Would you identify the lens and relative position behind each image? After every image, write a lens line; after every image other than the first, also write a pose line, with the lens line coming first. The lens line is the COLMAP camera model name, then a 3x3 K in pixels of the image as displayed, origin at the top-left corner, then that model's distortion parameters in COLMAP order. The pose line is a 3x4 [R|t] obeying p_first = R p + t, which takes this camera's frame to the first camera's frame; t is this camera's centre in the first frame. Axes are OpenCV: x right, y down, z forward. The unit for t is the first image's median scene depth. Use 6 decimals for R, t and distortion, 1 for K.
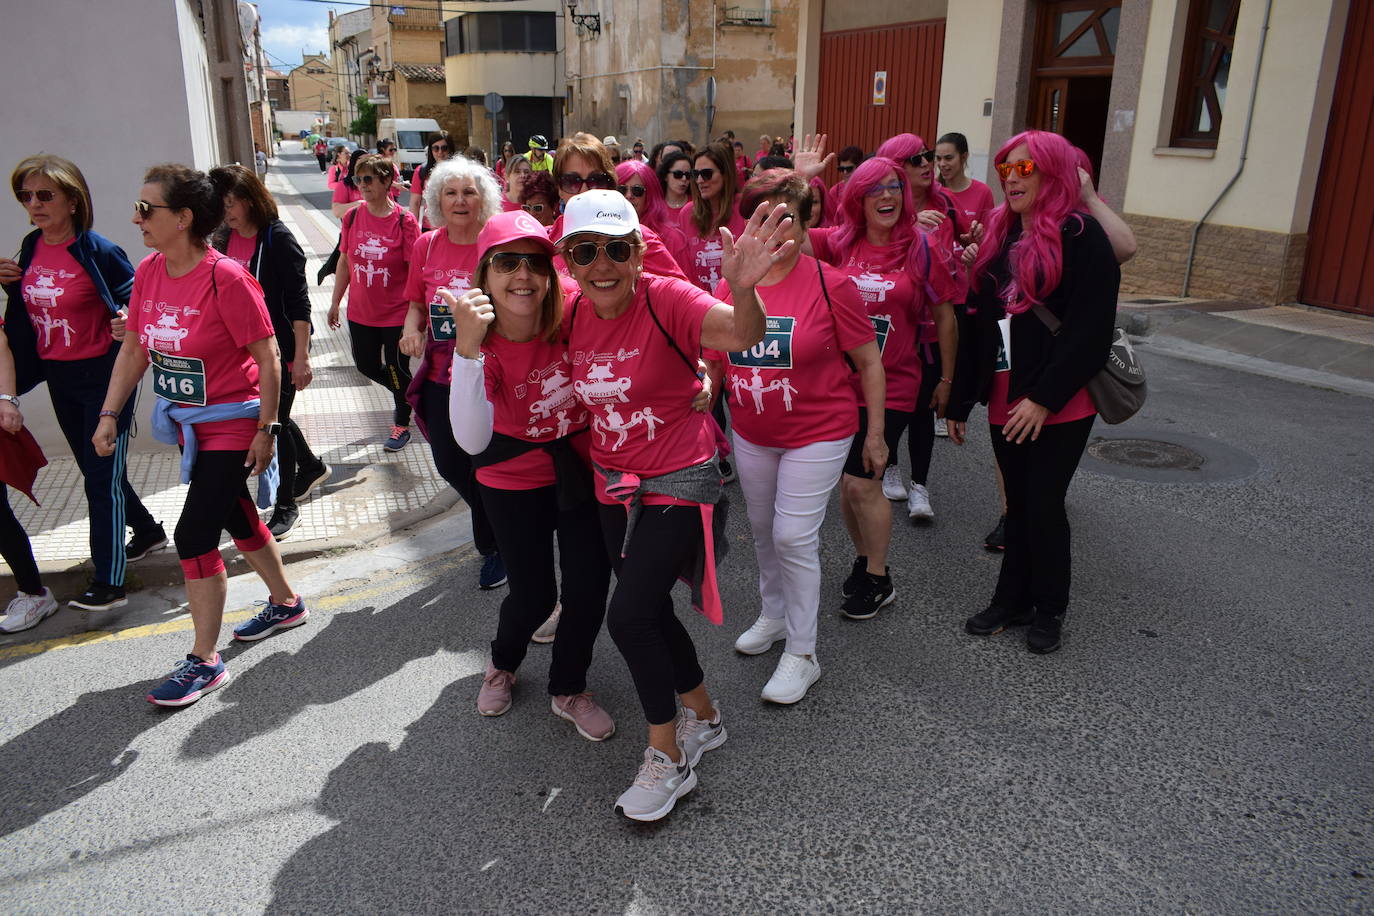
lens RADIAL K [[1058.7, 0, 690.4], [0, 1058.7, 457.9], [0, 0, 1]] dist [-0.020550, 0.010171]
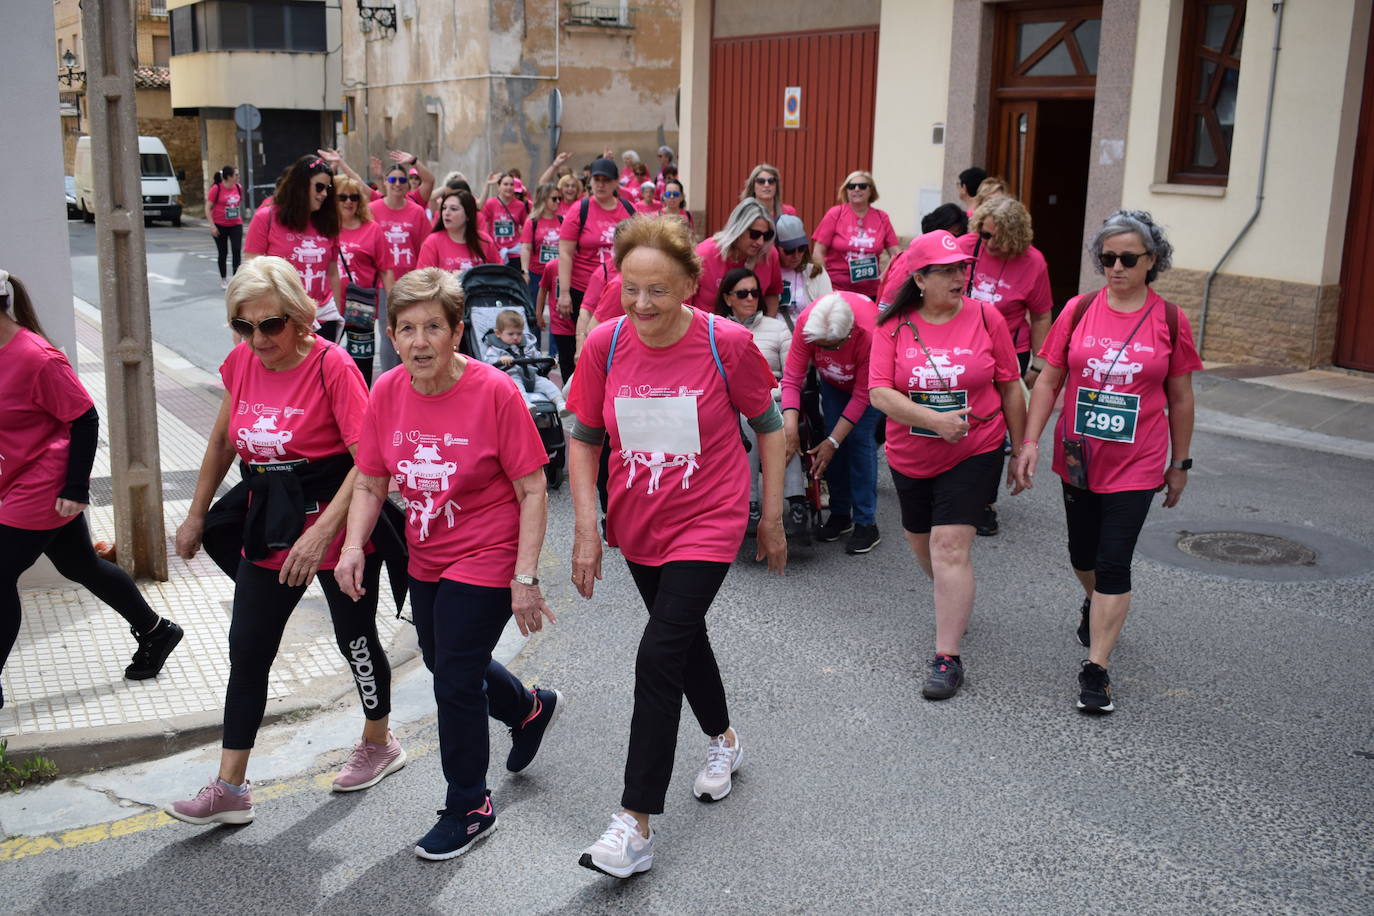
lens RADIAL K [[1404.0, 0, 695.1], [0, 1404.0, 457.1], [0, 0, 1]] dist [-0.027316, 0.006004]
pose [[0.988035, -0.024864, 0.152212, -0.061072], [0.038004, 0.995738, -0.084037, 0.000129], [-0.149474, 0.088816, 0.984769, -0.011743]]
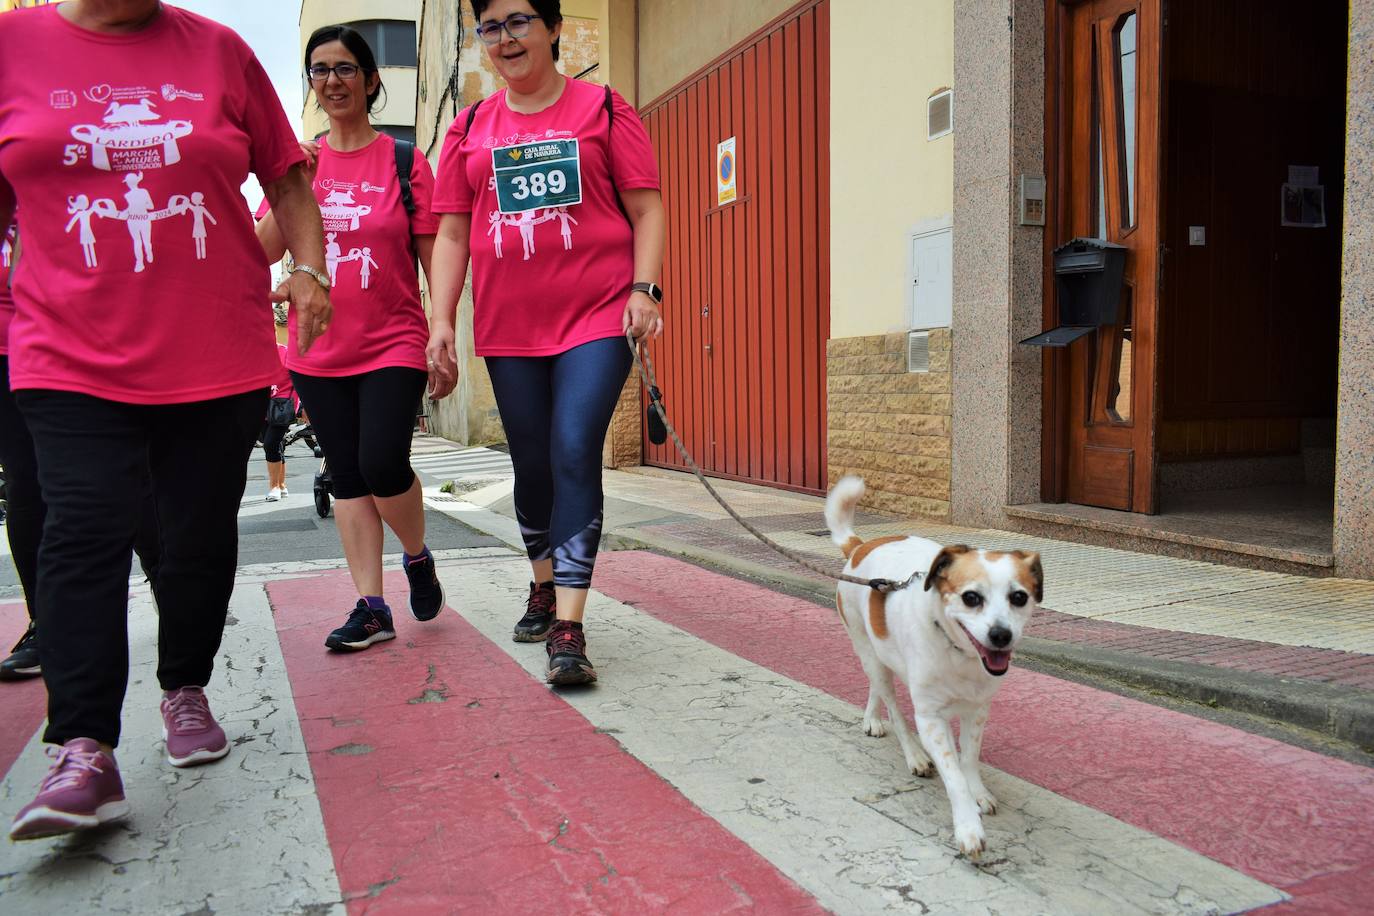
lens RADIAL K [[1058.7, 0, 690.4], [0, 1058.7, 457.9], [0, 0, 1]] dist [-0.020550, 0.010171]
pose [[0.999324, -0.029542, 0.021862, 0.145530], [0.033921, 0.970347, -0.239324, -0.095327], [-0.014144, 0.239904, 0.970694, 0.535300]]
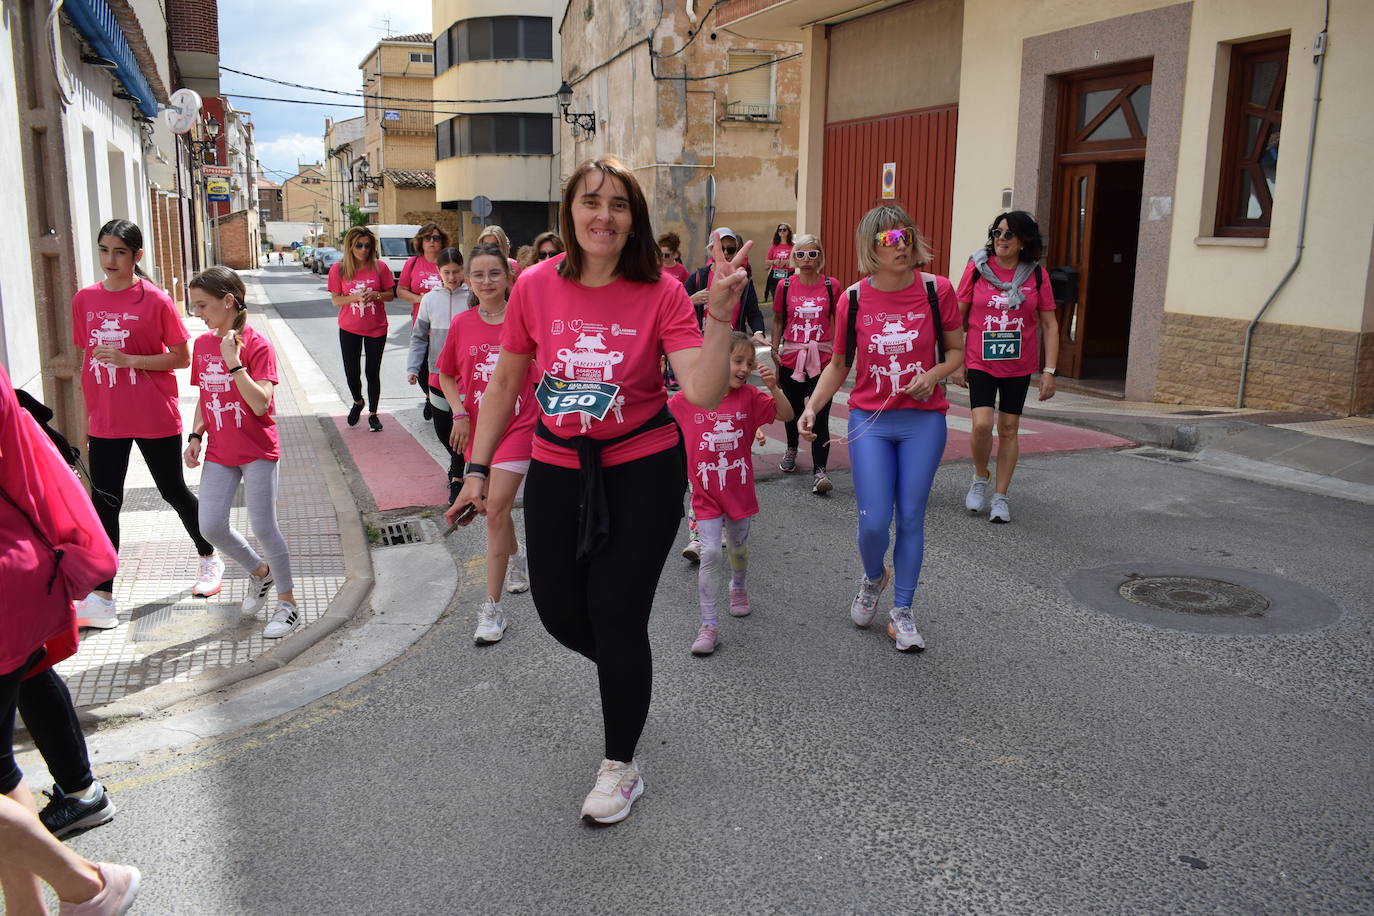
lens RADIAL K [[1157.4, 0, 691.1], [0, 1157.4, 455.7], [0, 0, 1]] dist [-0.019514, 0.005664]
pose [[0.999881, 0.002561, -0.015202, 0.026841], [-0.004347, 0.992926, -0.118658, -0.001350], [0.014790, 0.118710, 0.992819, 0.050248]]
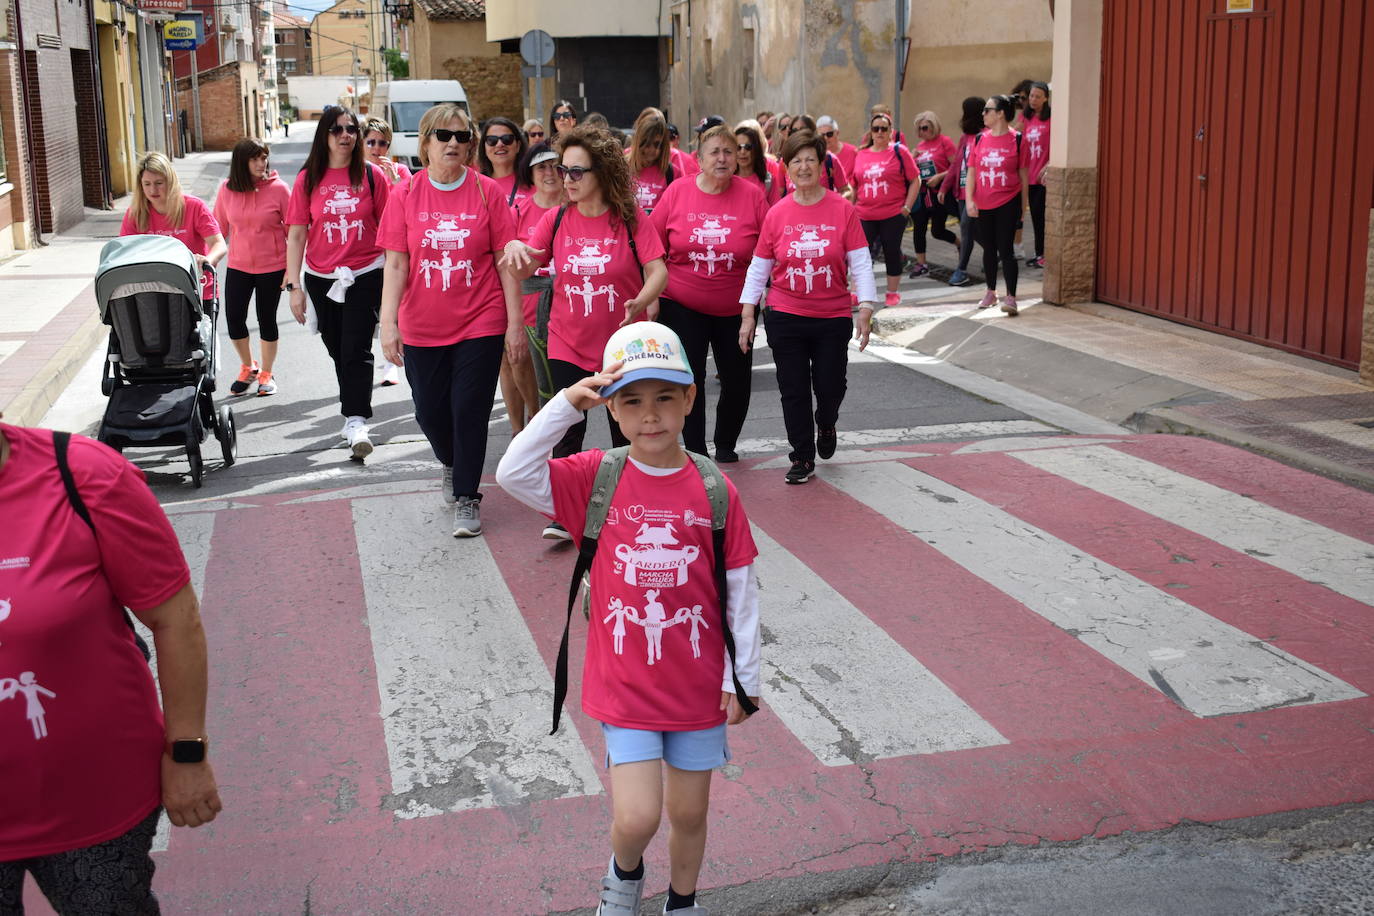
lens RADIAL K [[1720.8, 0, 694.4], [0, 1720.8, 456.0], [0, 0, 1]] dist [-0.026615, -0.002850]
pose [[0.989106, 0.004511, -0.147134, 0.061602], [-0.018118, 0.995661, -0.091275, -0.085612], [0.146084, 0.092947, 0.984896, 0.292510]]
